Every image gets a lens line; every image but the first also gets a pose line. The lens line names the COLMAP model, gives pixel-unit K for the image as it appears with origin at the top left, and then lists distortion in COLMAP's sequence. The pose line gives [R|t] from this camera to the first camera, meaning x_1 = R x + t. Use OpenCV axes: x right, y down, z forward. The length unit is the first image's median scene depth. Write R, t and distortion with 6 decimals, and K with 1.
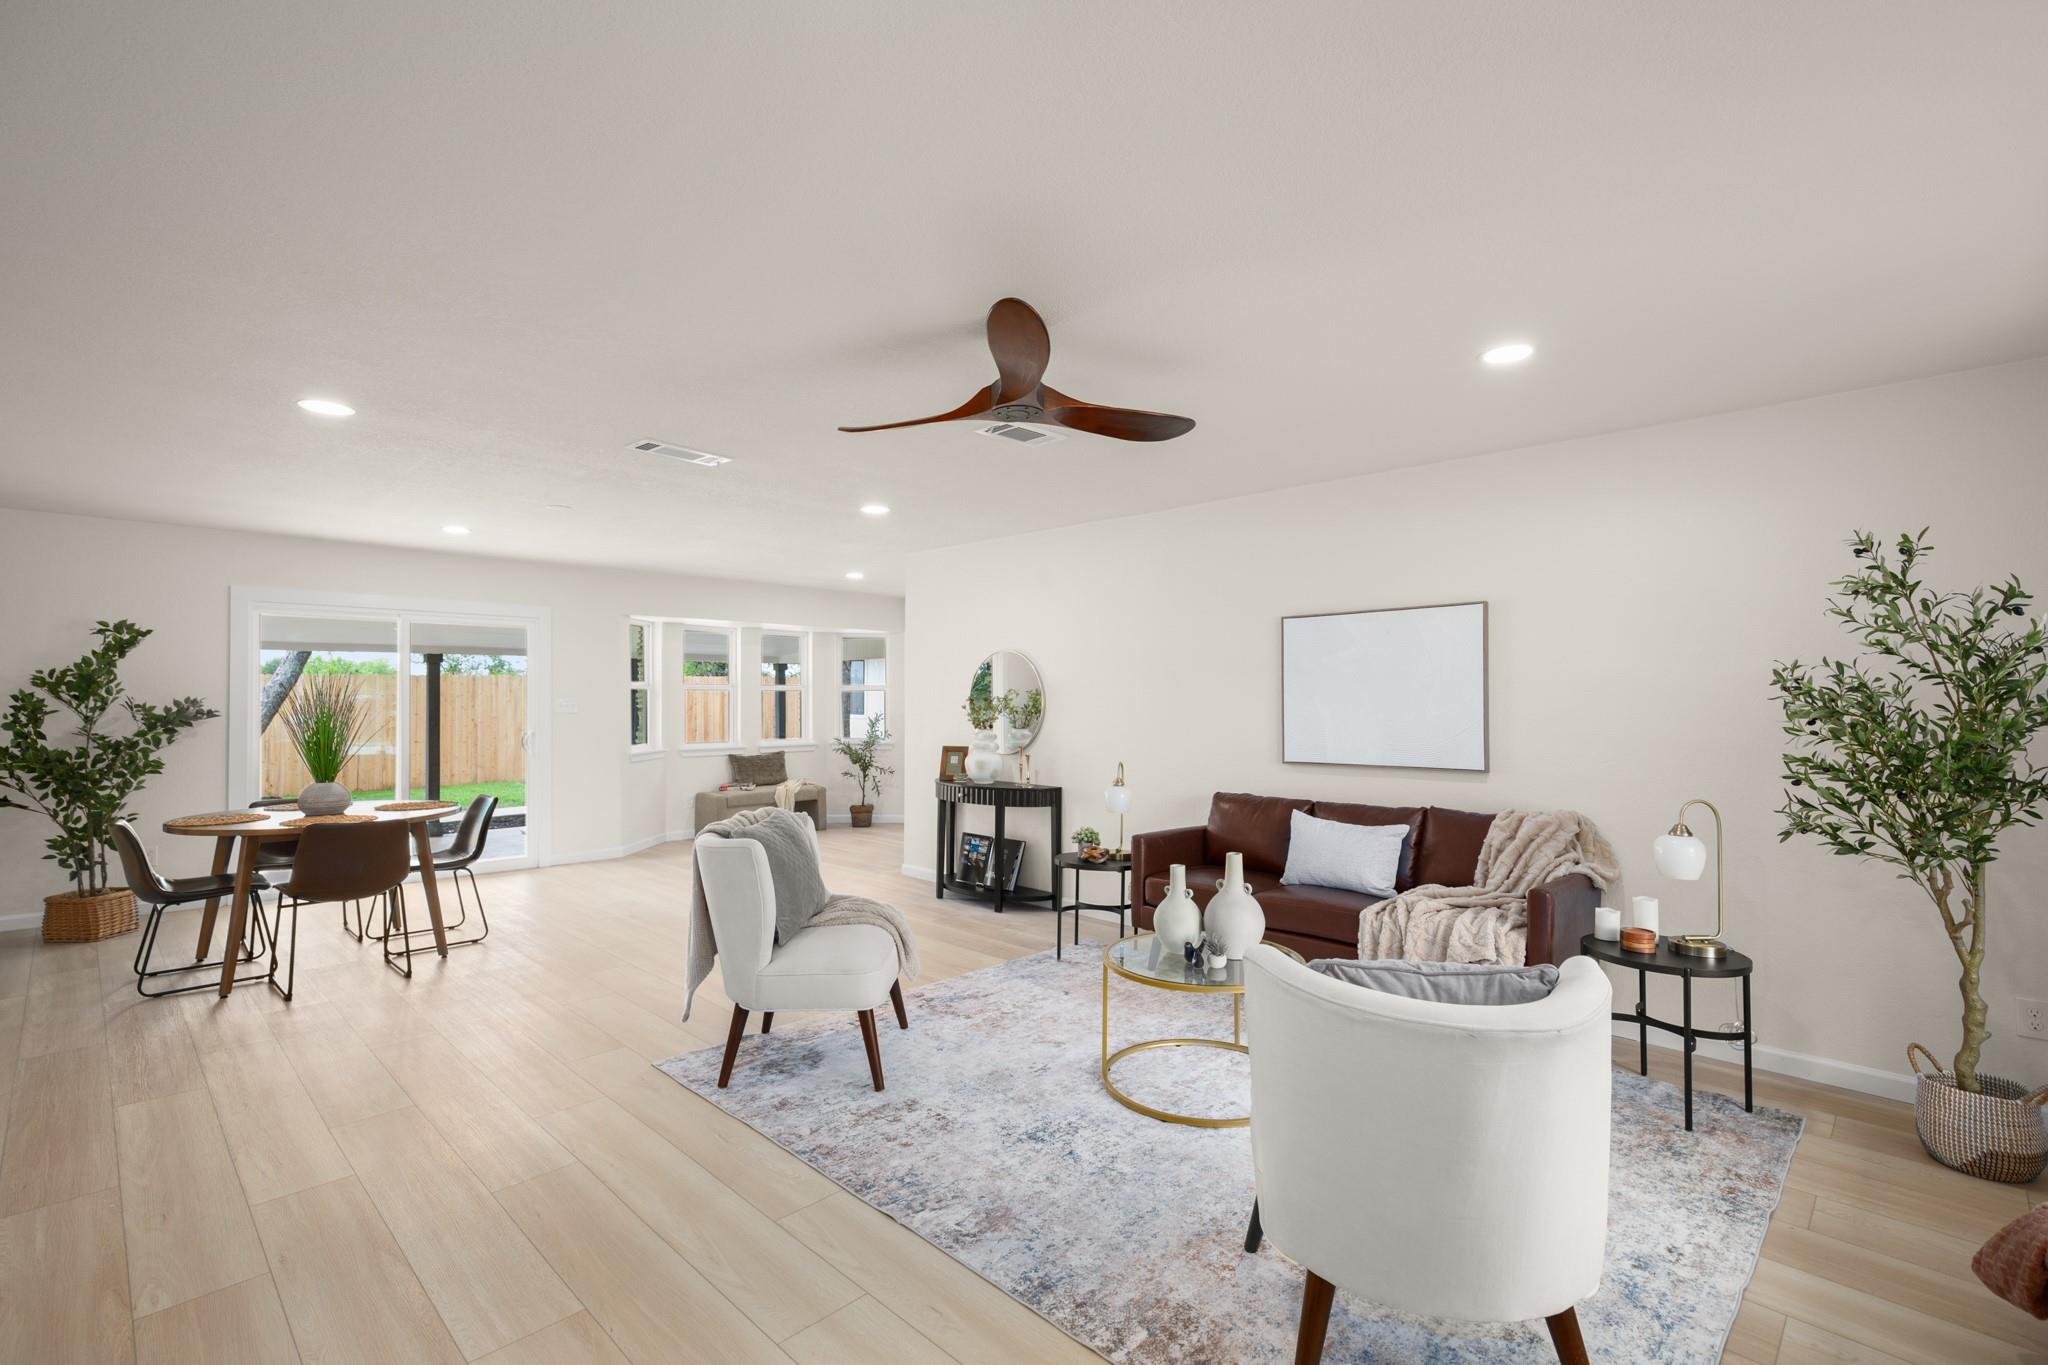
lens RADIAL K [[927.6, 0, 1024.8], [0, 927.6, 702.5], [0, 0, 1]] dist [0.012477, 0.000067]
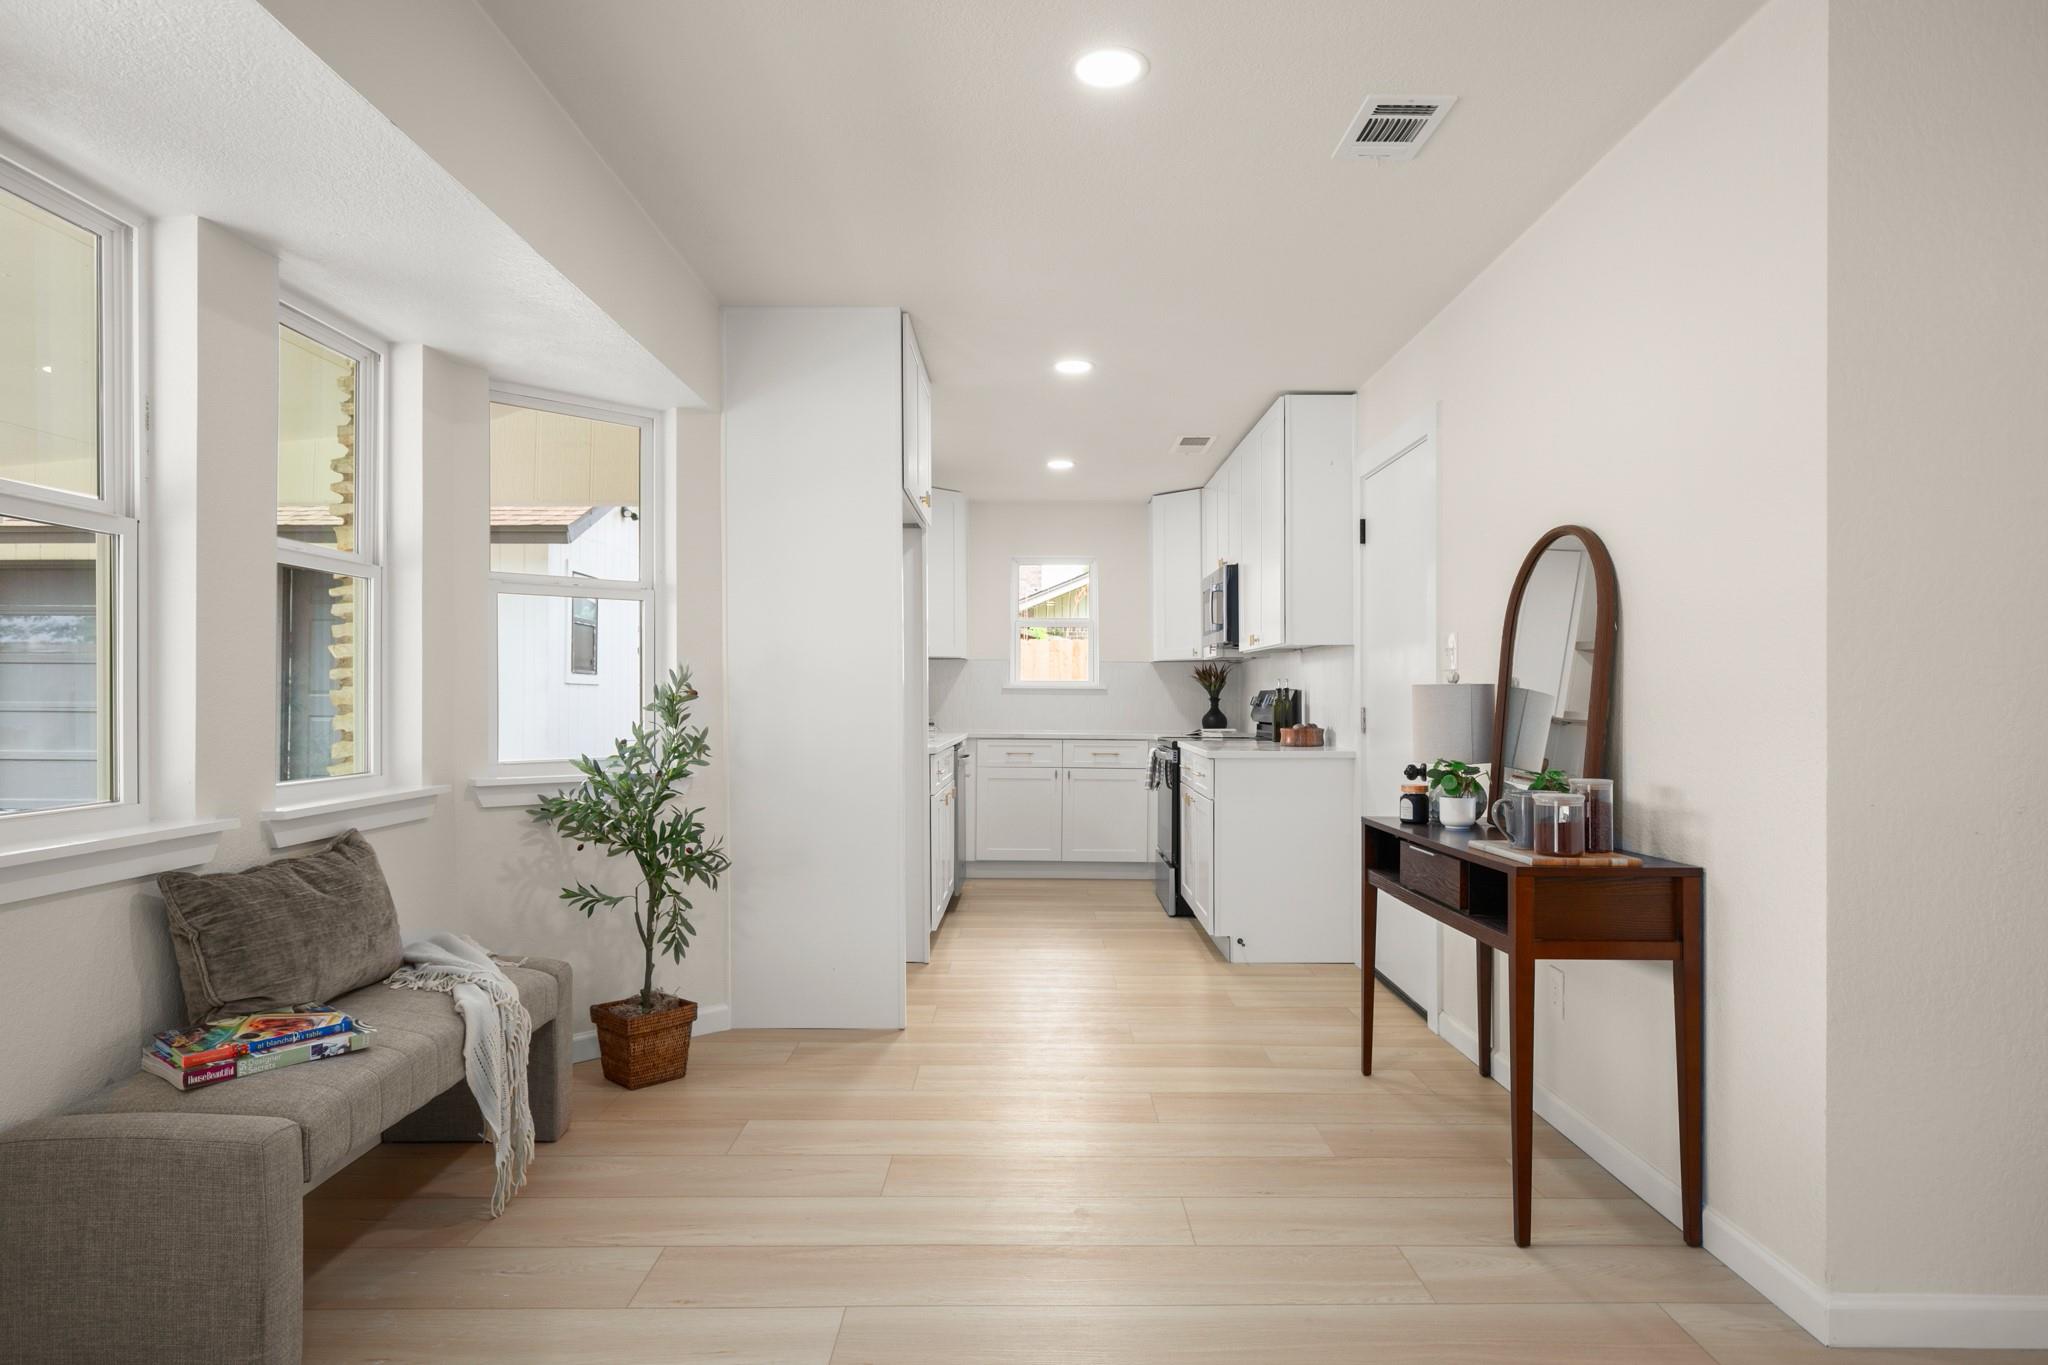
lens RADIAL K [[1151.4, 0, 1024.0], [0, 1151.4, 682.5], [0, 0, 1]] dist [0.007023, 0.001786]
pose [[0.715463, 0.007006, 0.698615, -0.553783], [0.004676, 0.999879, -0.014816, 0.034534], [-0.698634, 0.013867, 0.715344, 1.110068]]
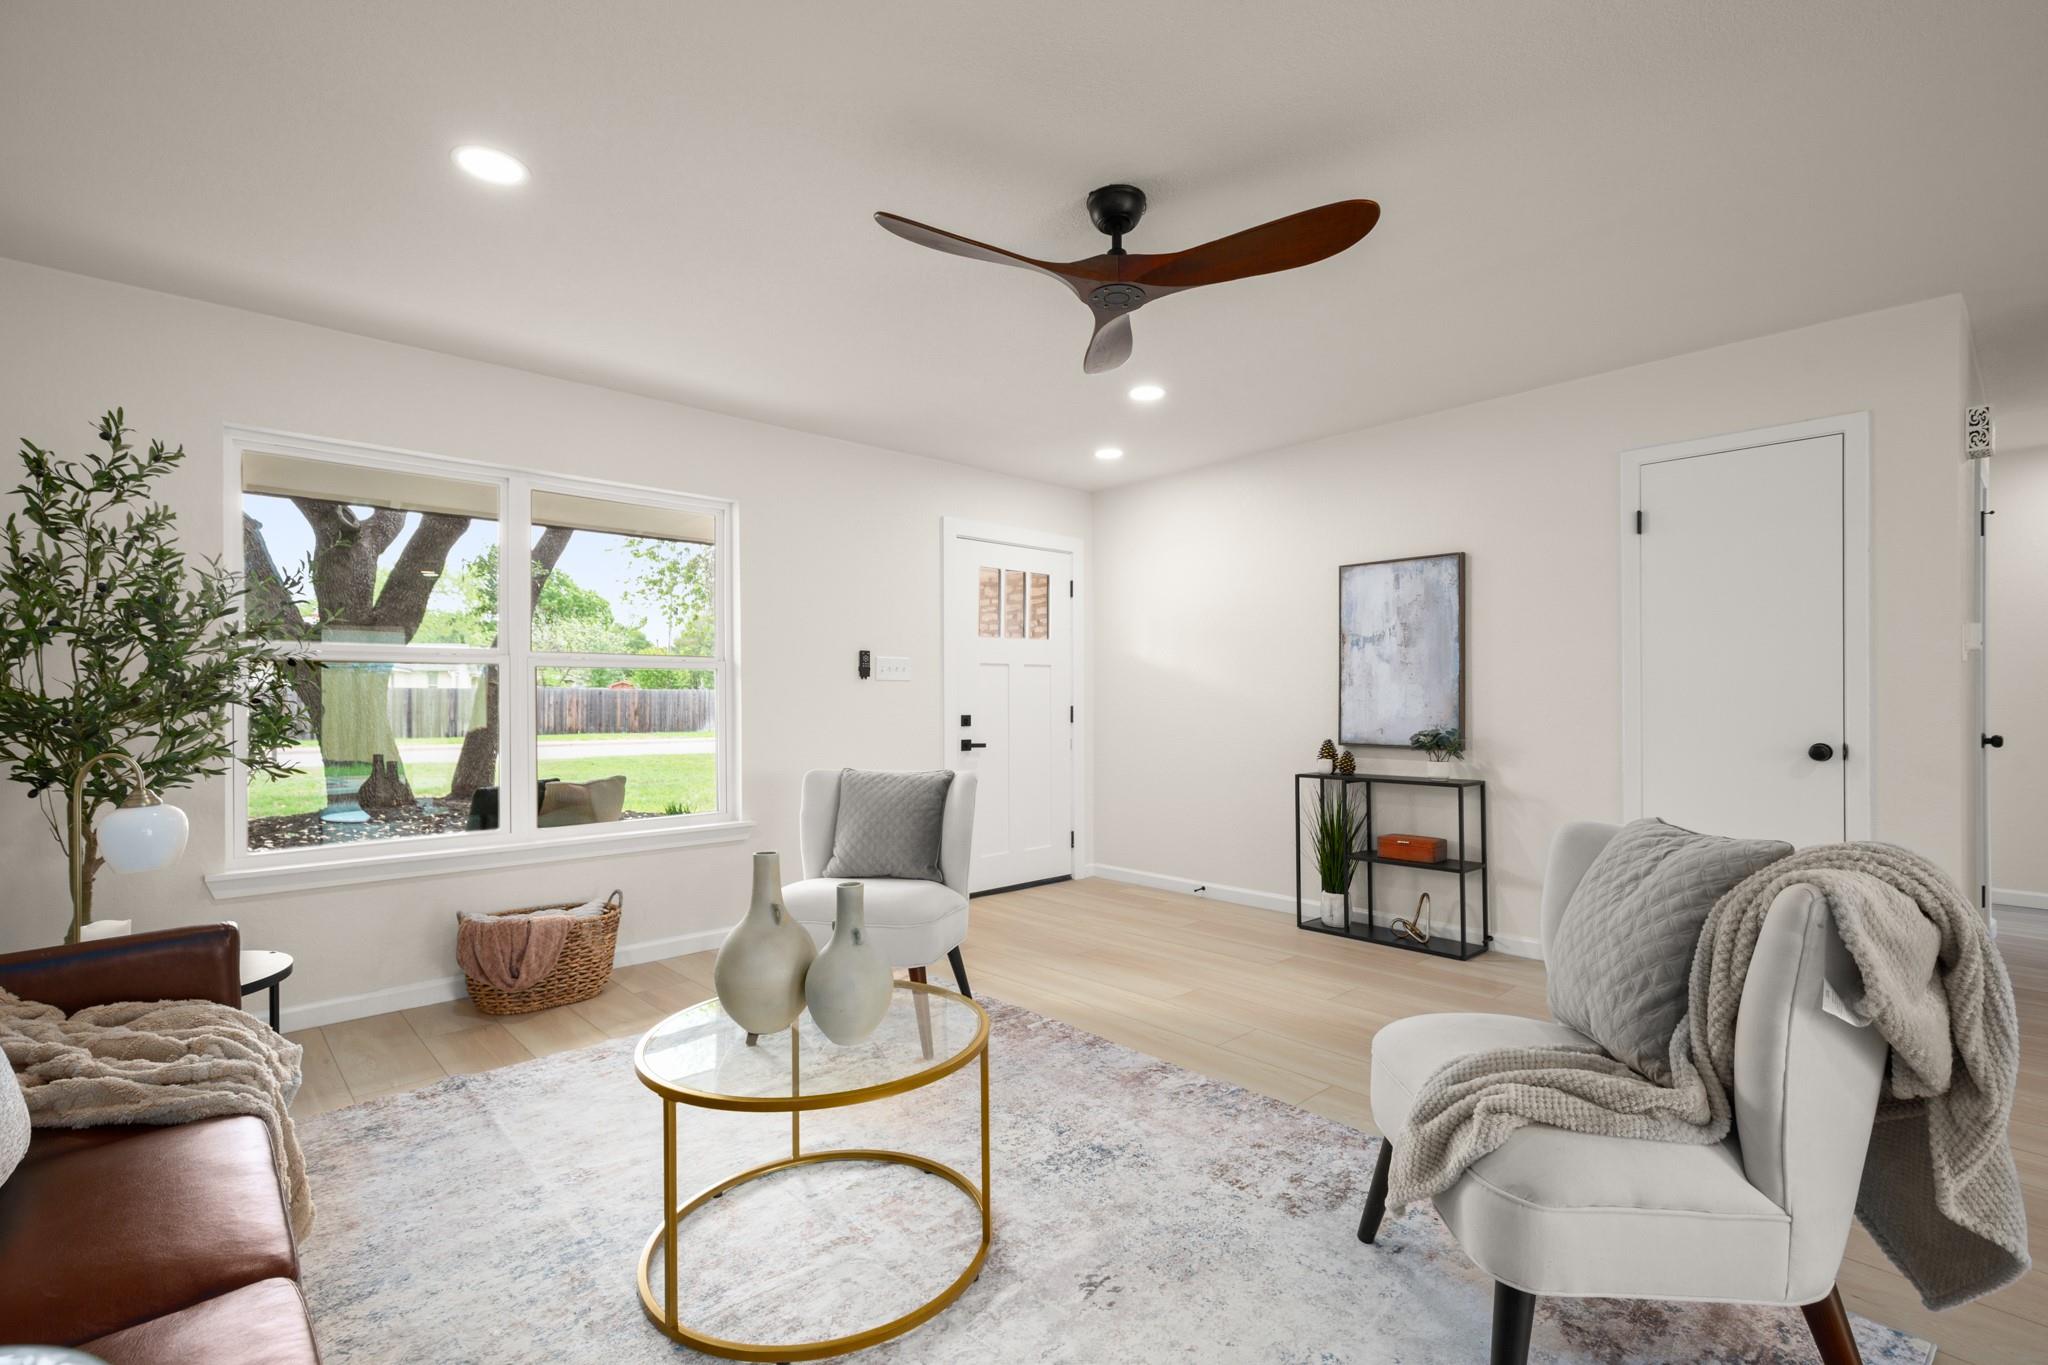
lens RADIAL K [[917.9, 0, 1064.5], [0, 917.9, 698.8], [0, 0, 1]] dist [-0.000420, 0.000032]
pose [[-0.999953, 0.005980, 0.007693, 0.016888], [0.006065, 0.999920, 0.011090, 0.032223], [-0.007626, 0.011136, -0.999909, 0.850391]]
